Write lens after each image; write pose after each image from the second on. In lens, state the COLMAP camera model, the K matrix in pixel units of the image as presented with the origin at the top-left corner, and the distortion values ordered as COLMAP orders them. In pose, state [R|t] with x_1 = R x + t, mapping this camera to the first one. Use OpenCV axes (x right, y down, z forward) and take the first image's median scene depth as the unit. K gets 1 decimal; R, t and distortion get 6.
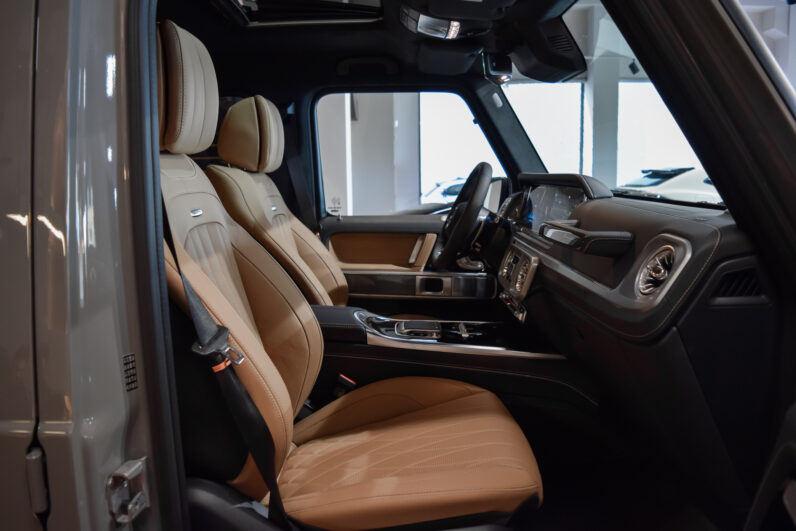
lens RADIAL K [[627.8, 0, 402.9], [0, 627.8, 256.7], [0, 0, 1]] dist [-0.079944, 0.003016]
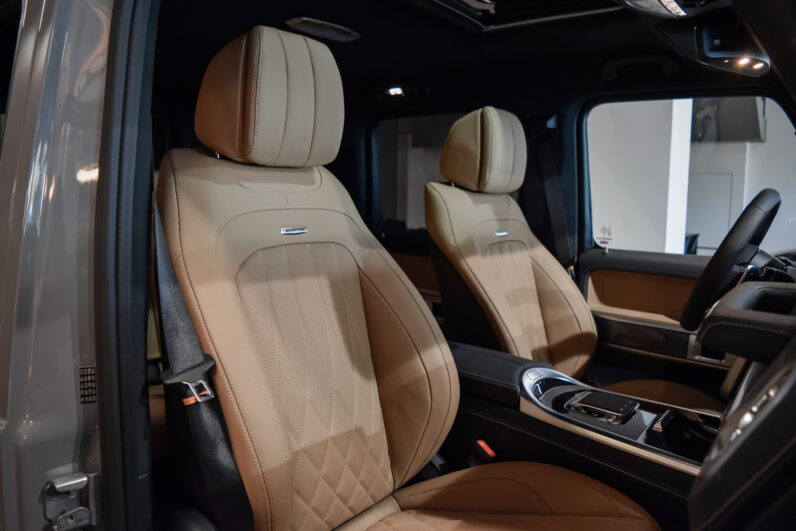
lens RADIAL K [[627.8, 0, 402.9], [0, 627.8, 256.7], [0, 0, 1]] dist [-0.079944, 0.003016]
pose [[0.795373, 0.088613, -0.599607, 0.233337], [-0.110259, 0.993903, 0.000627, -0.031856], [0.596007, 0.065613, 0.800294, 0.223848]]
